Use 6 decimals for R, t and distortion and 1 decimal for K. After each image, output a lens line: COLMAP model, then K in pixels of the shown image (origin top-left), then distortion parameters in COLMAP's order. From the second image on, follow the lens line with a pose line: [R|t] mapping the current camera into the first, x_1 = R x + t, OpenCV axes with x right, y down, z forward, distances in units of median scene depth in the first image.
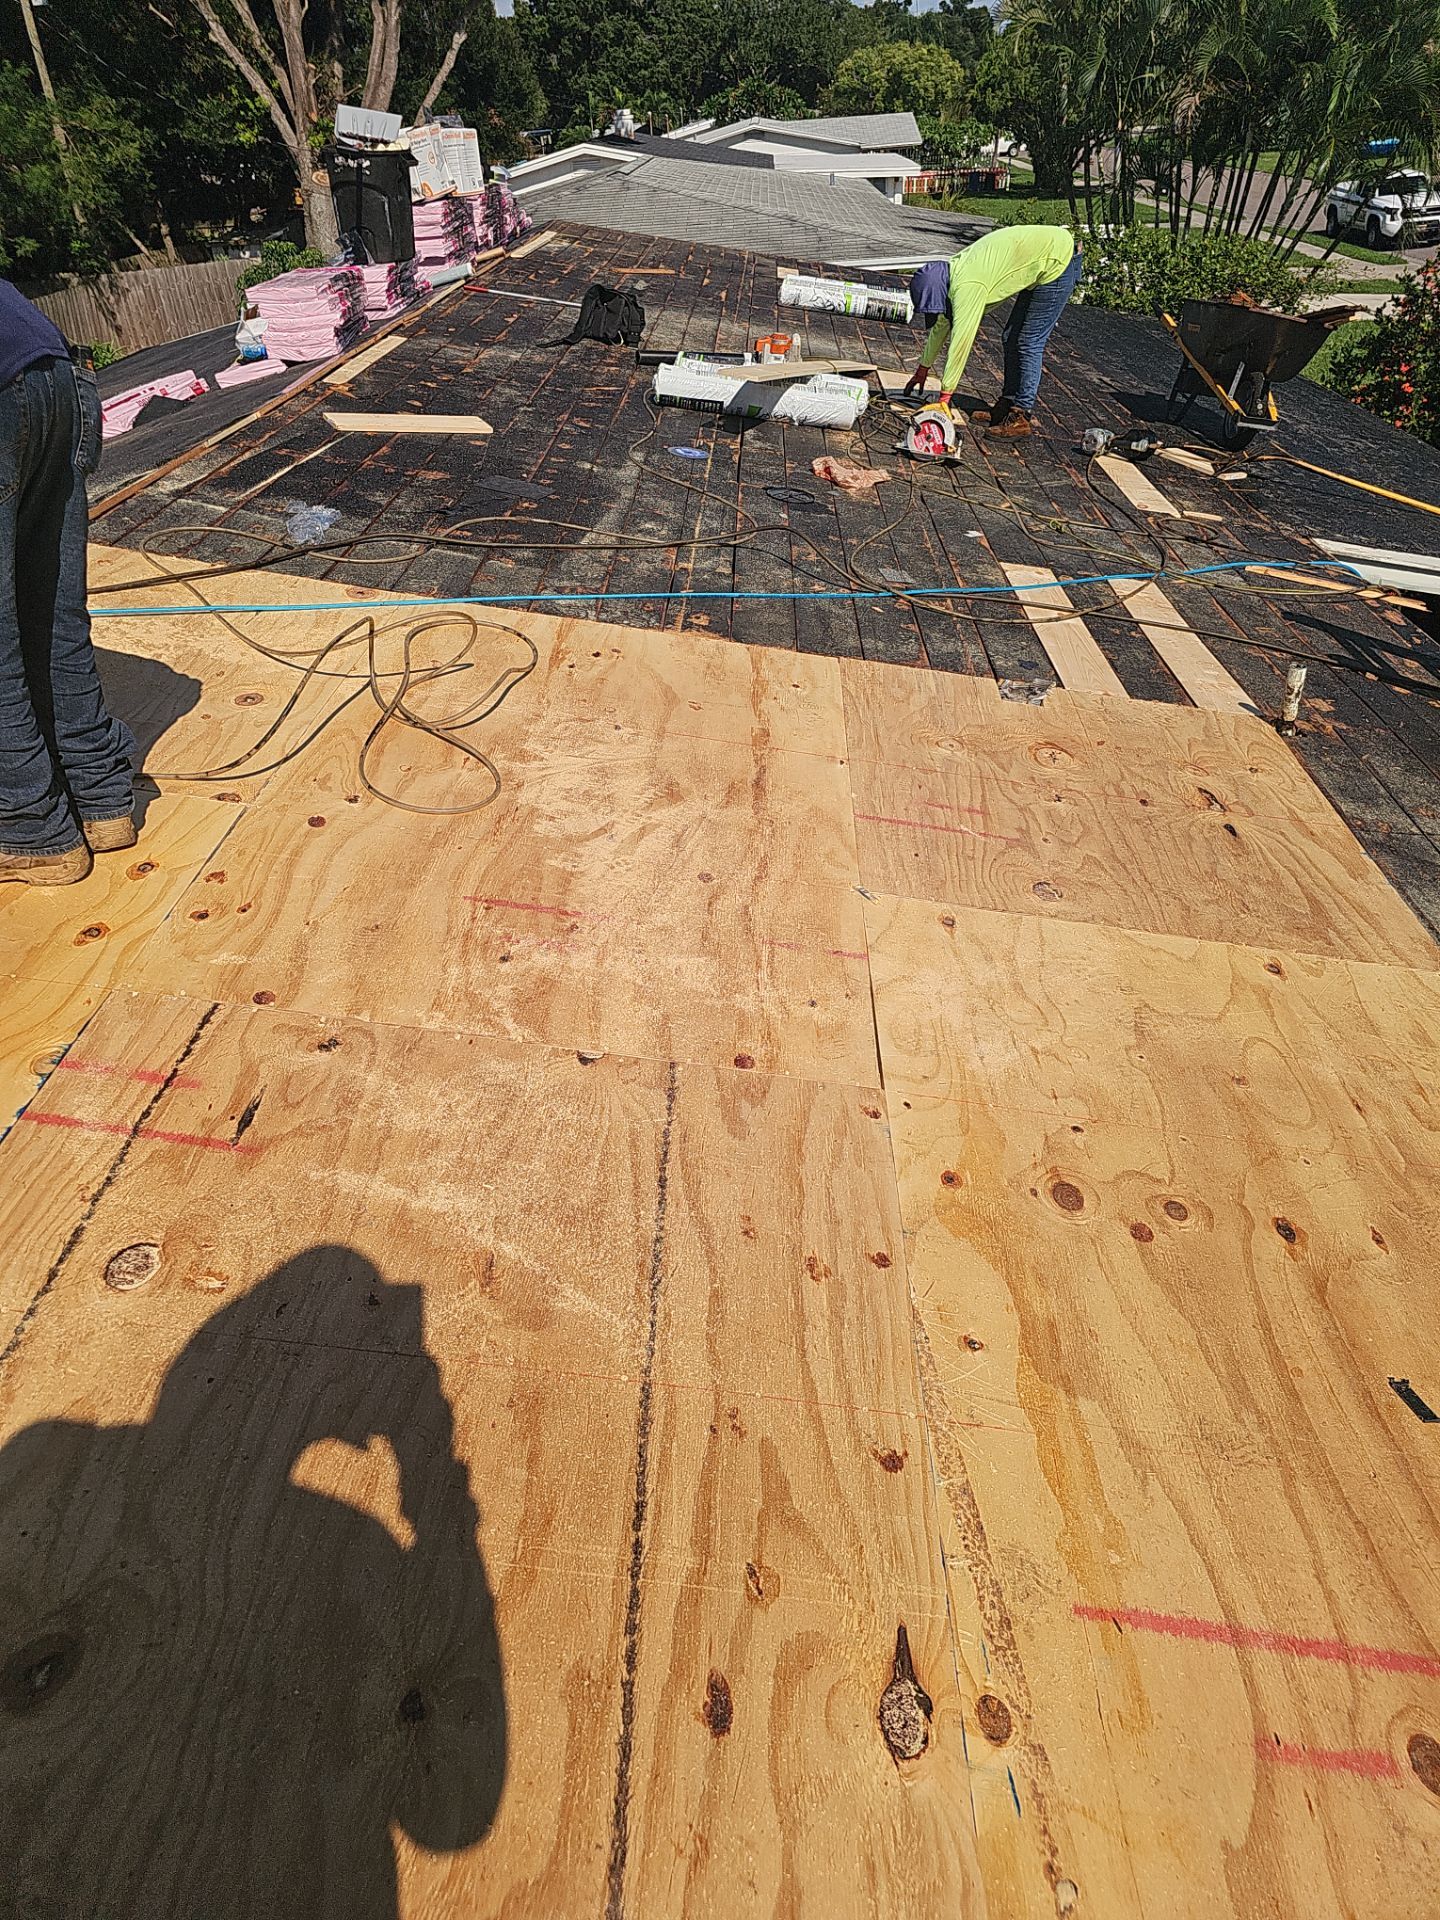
lens RADIAL K [[1359.3, 0, 687.0], [0, 1359.3, 959.0], [0, 0, 1]] dist [0.061189, -0.045115]
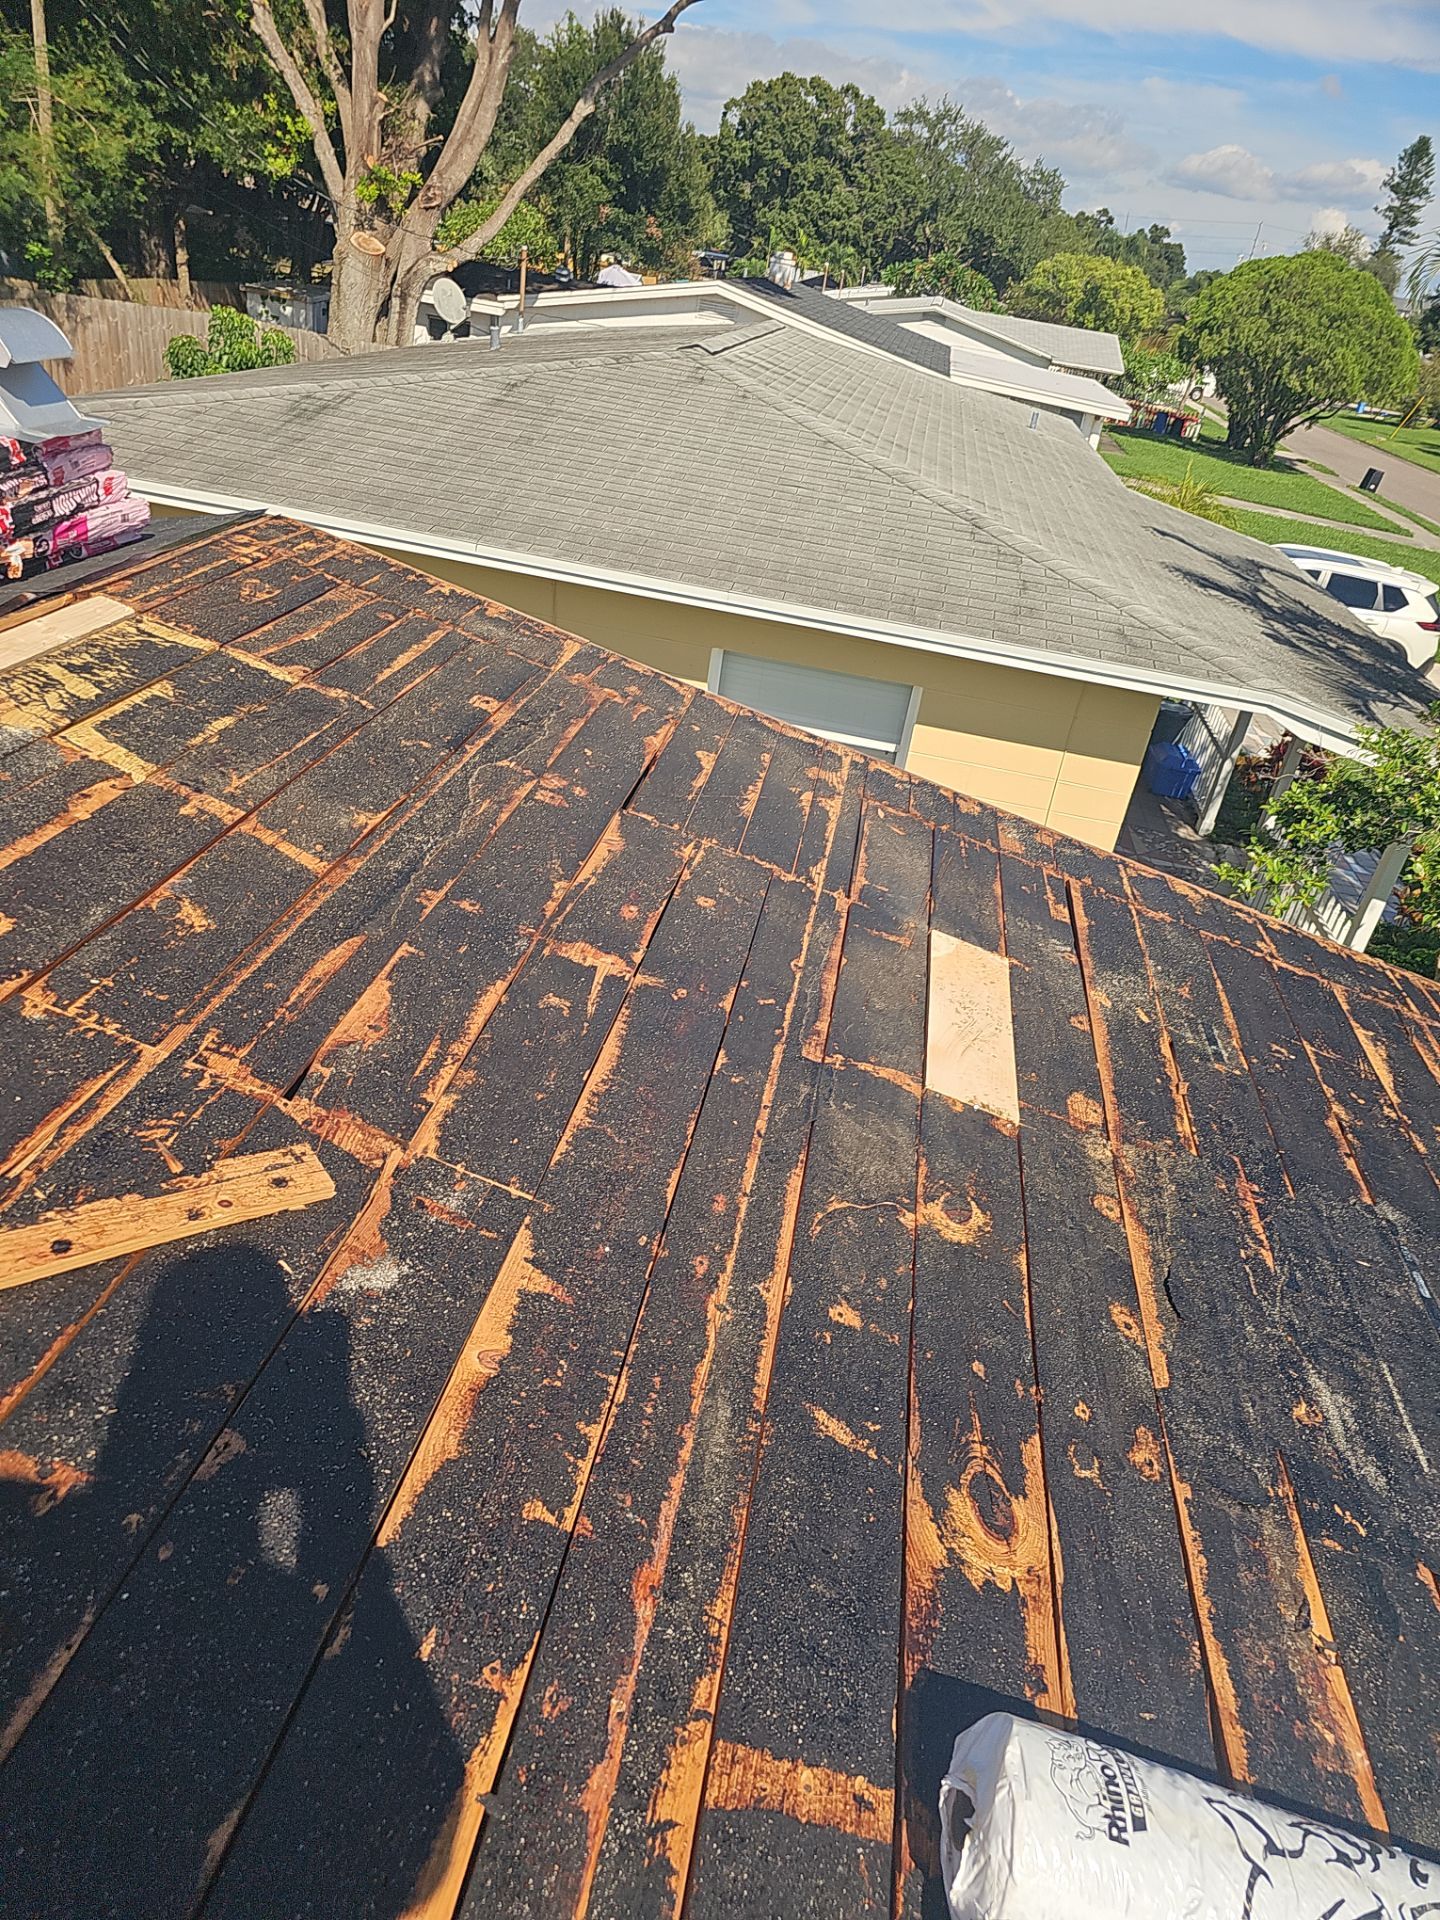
lens RADIAL K [[1289.7, 0, 709.9], [0, 1289.7, 983.6], [0, 0, 1]] dist [0.052650, -0.039726]
pose [[0.971886, 0.235398, 0.005013, 0.006873], [-0.235020, 0.971175, -0.039815, -0.128184], [-0.014241, 0.037517, 0.999195, 0.204952]]
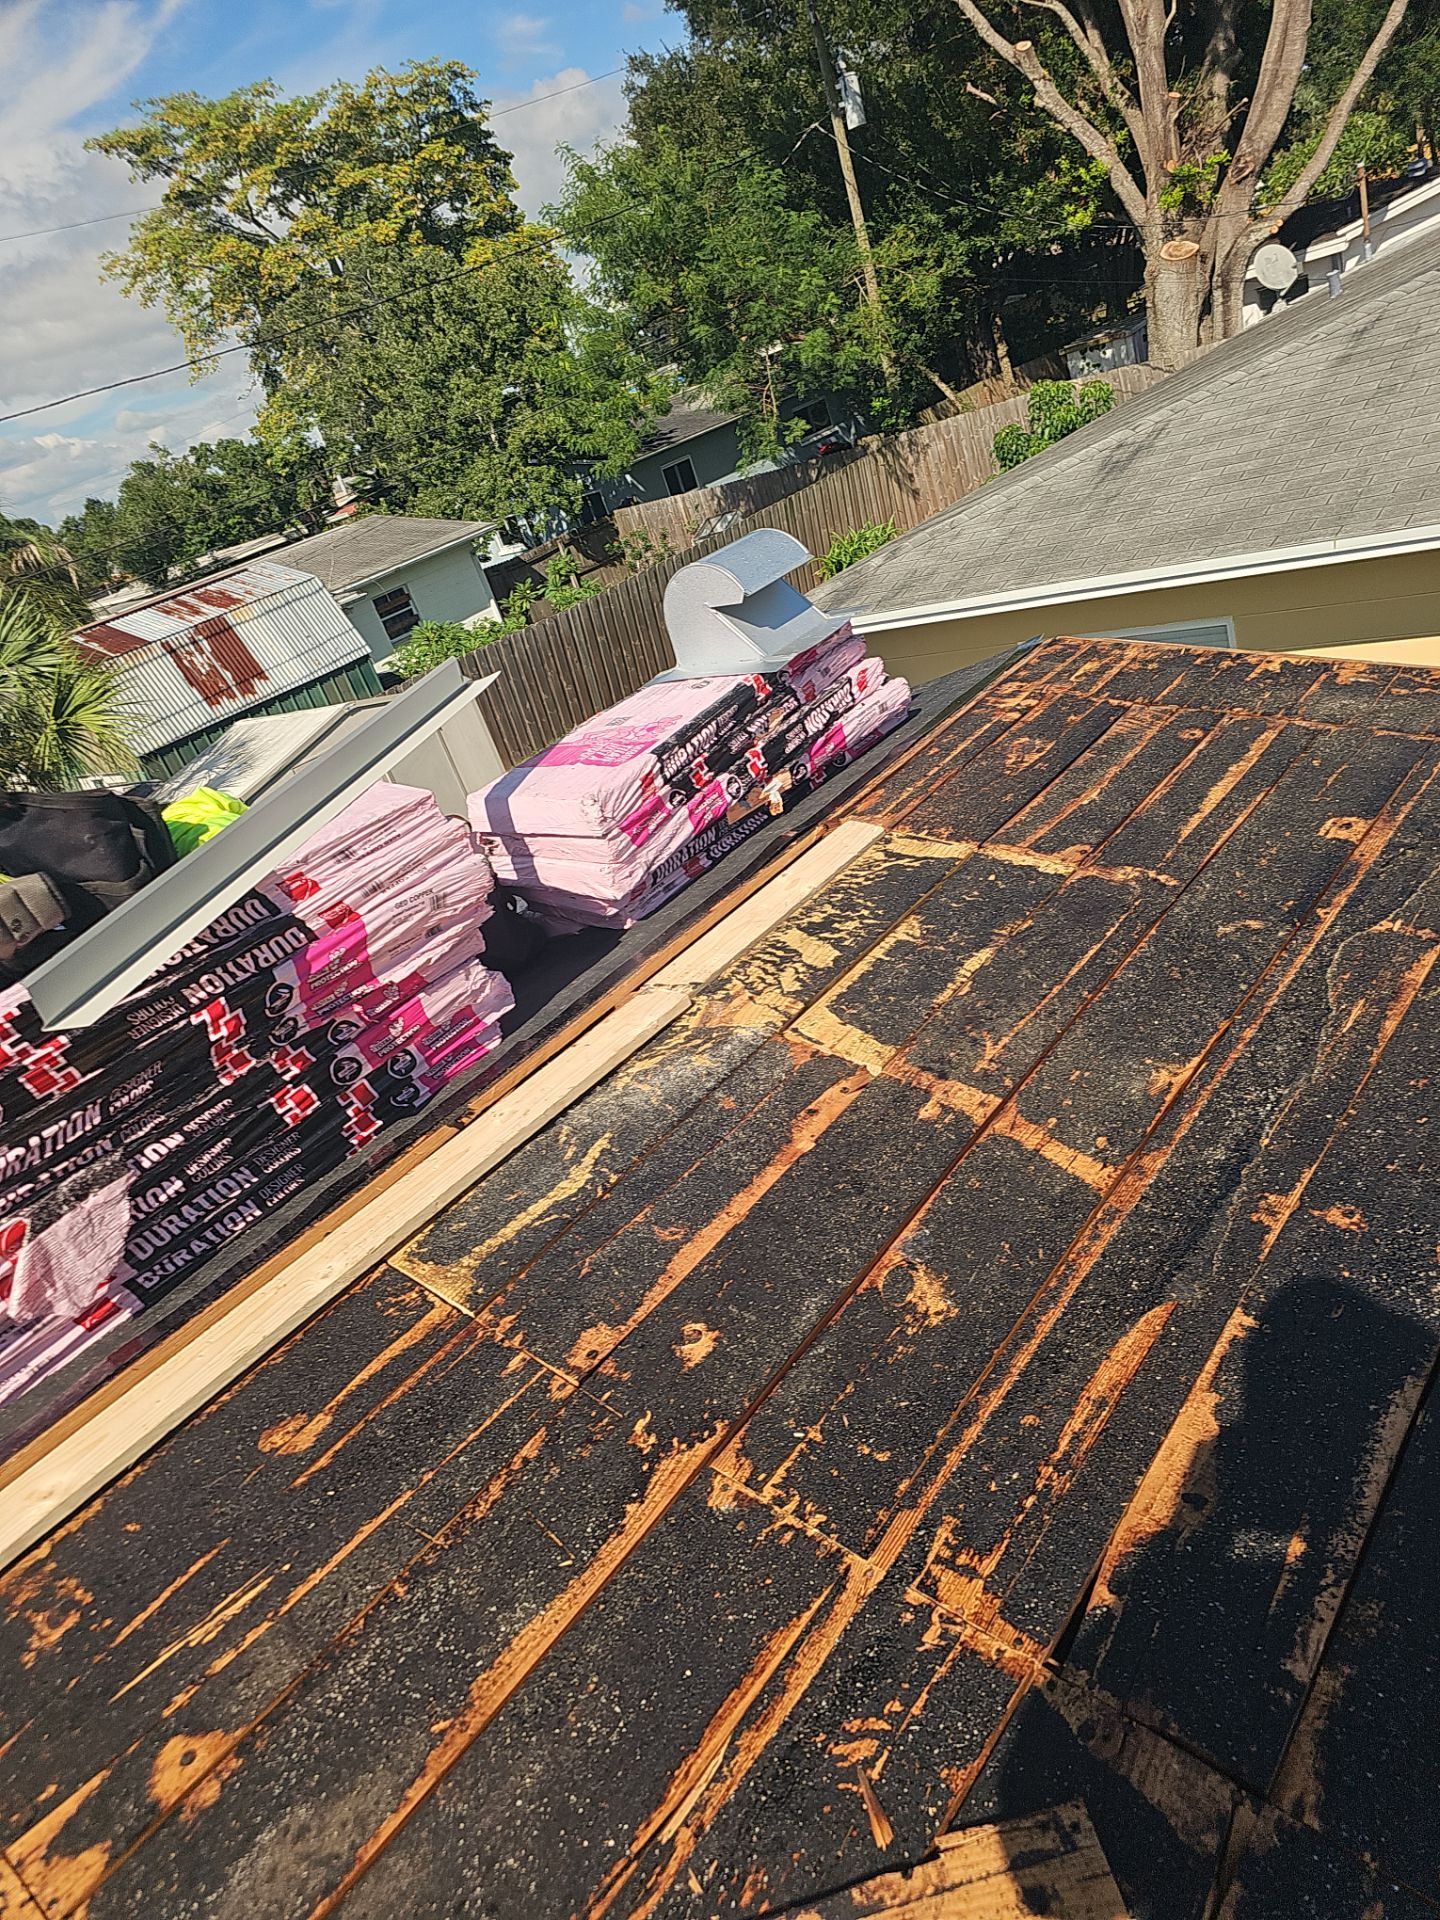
lens RADIAL K [[1284.3, 0, 667.7], [0, 1284.3, 978.0], [0, 0, 1]] dist [0.053467, -0.038414]
pose [[0.763601, 0.110451, -0.636172, 0.004462], [-0.099056, 0.993636, 0.053616, -0.136847], [0.638045, 0.022076, 0.769682, 0.219141]]
